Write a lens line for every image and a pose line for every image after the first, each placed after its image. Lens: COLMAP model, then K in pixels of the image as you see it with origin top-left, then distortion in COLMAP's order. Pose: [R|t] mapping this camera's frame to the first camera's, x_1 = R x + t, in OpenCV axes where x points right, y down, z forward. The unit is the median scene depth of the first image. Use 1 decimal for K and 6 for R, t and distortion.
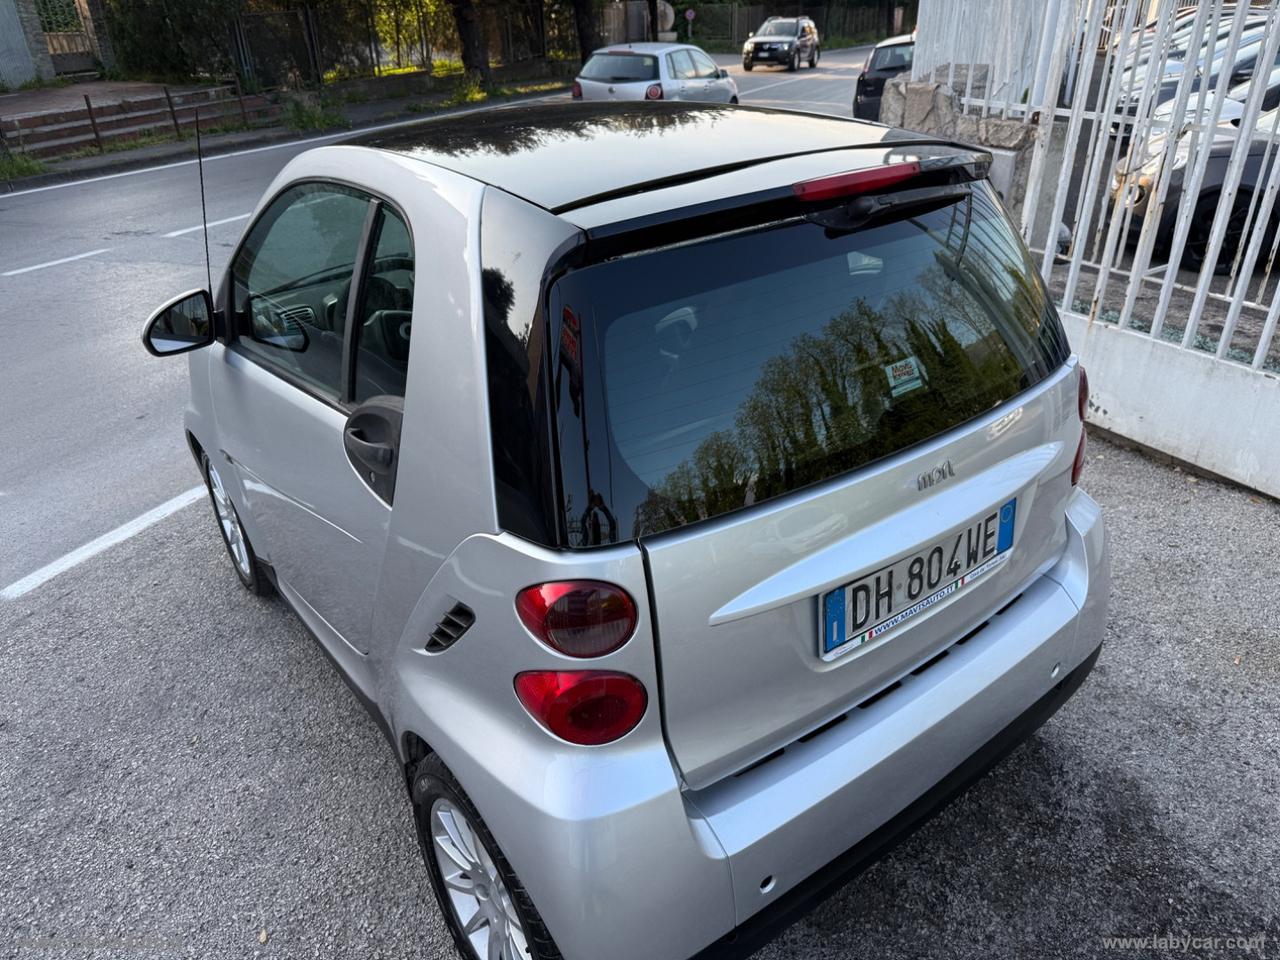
lens RADIAL K [[924.5, 0, 629.5], [0, 924.5, 489.4], [0, 0, 1]] dist [-0.004630, -0.003279]
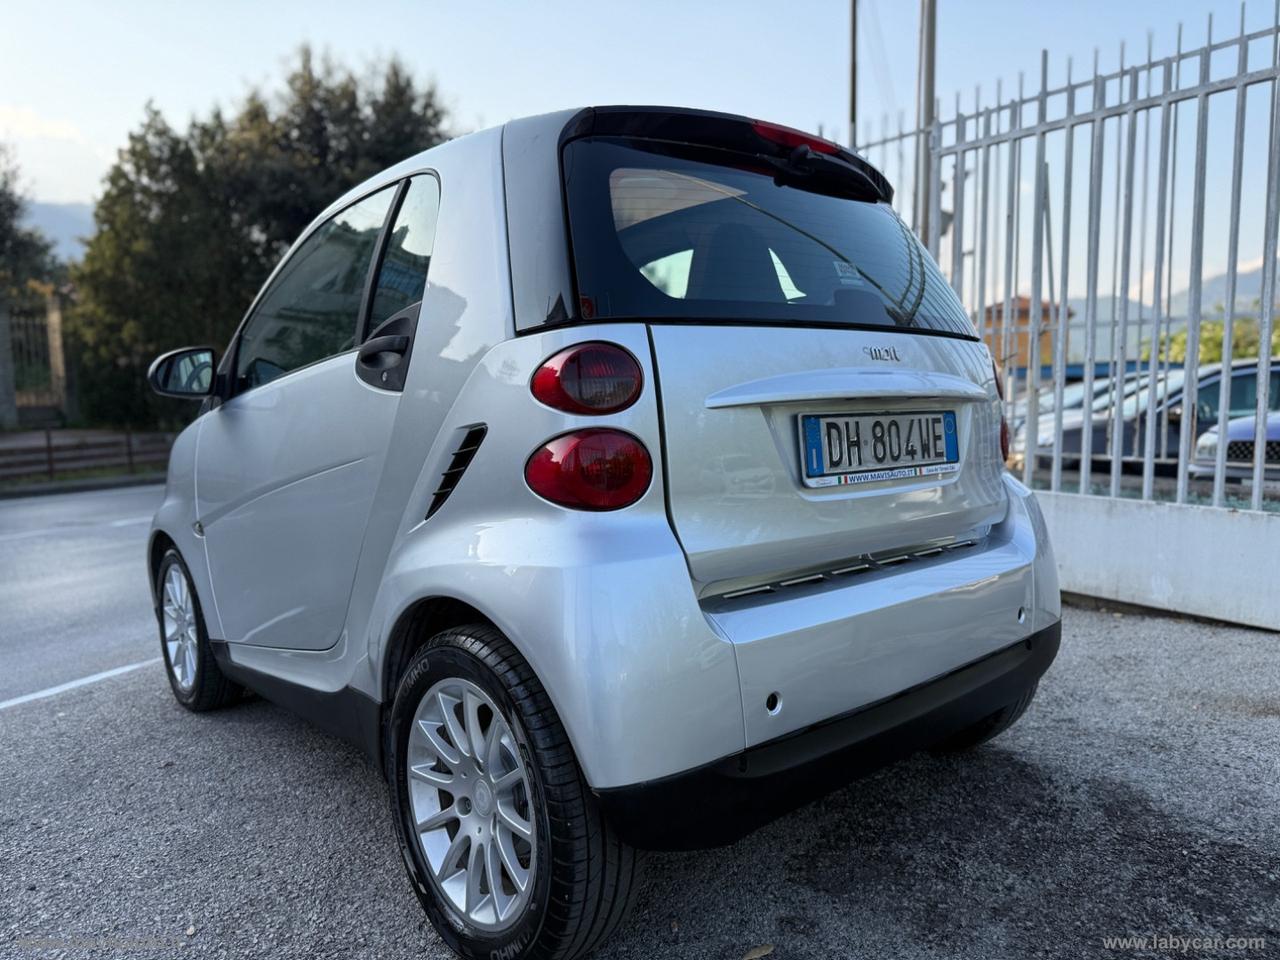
lens RADIAL K [[926.0, 0, 640.0], [0, 926.0, 480.0], [0, 0, 1]] dist [-0.000169, -0.008407]
pose [[0.996037, 0.004022, 0.088847, -0.057281], [0.032072, 0.915518, -0.400996, 0.429673], [-0.082954, 0.402256, 0.911761, 0.017816]]
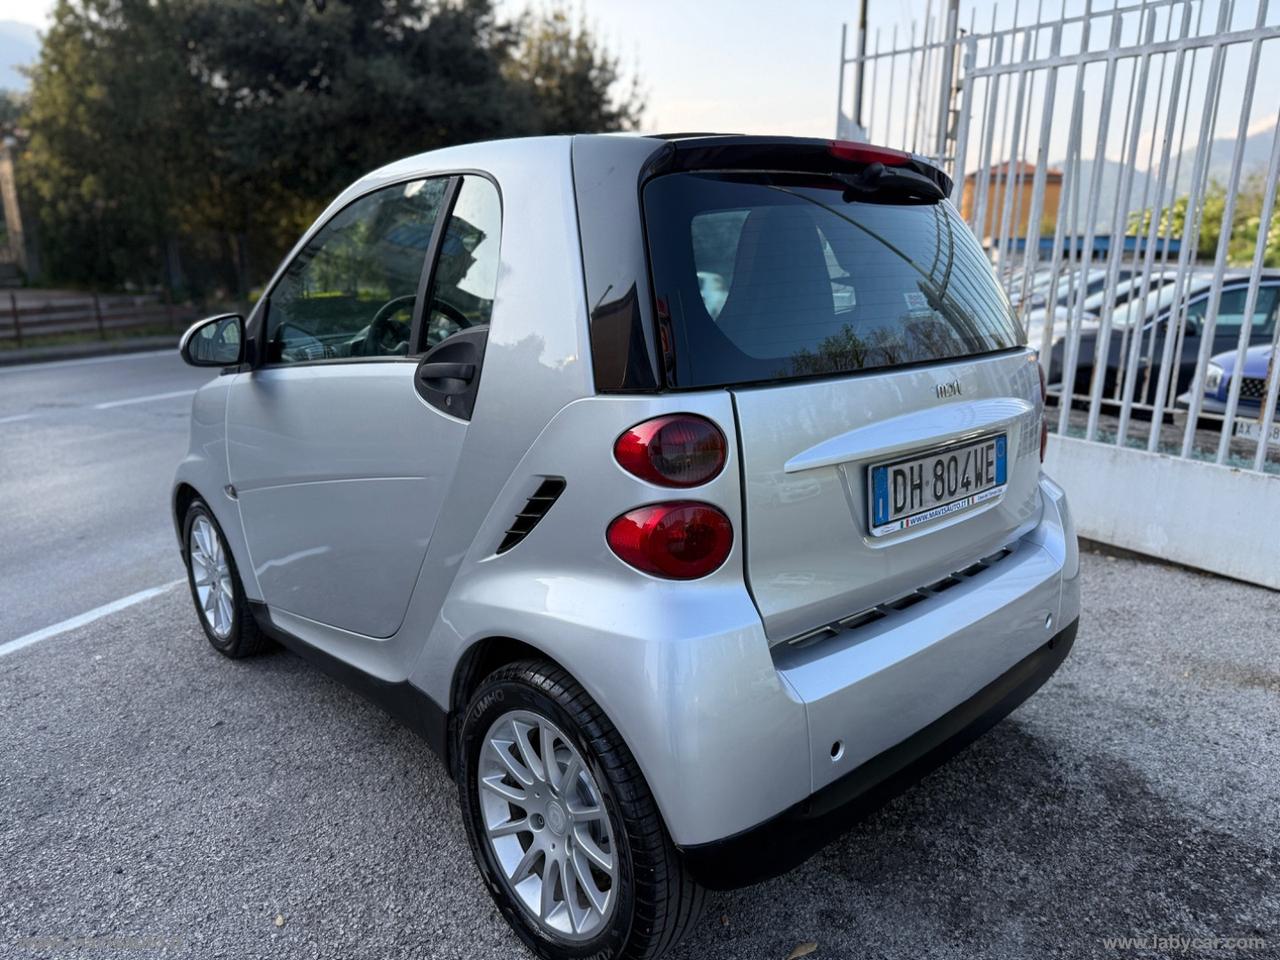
lens RADIAL K [[925.7, 0, 640.5], [0, 925.7, 487.9], [0, 0, 1]] dist [-0.002589, -0.005374]
pose [[0.992757, 0.007429, 0.119914, -0.142823], [0.022608, 0.968704, -0.247186, 0.282212], [-0.117997, 0.248107, 0.961519, -0.037371]]
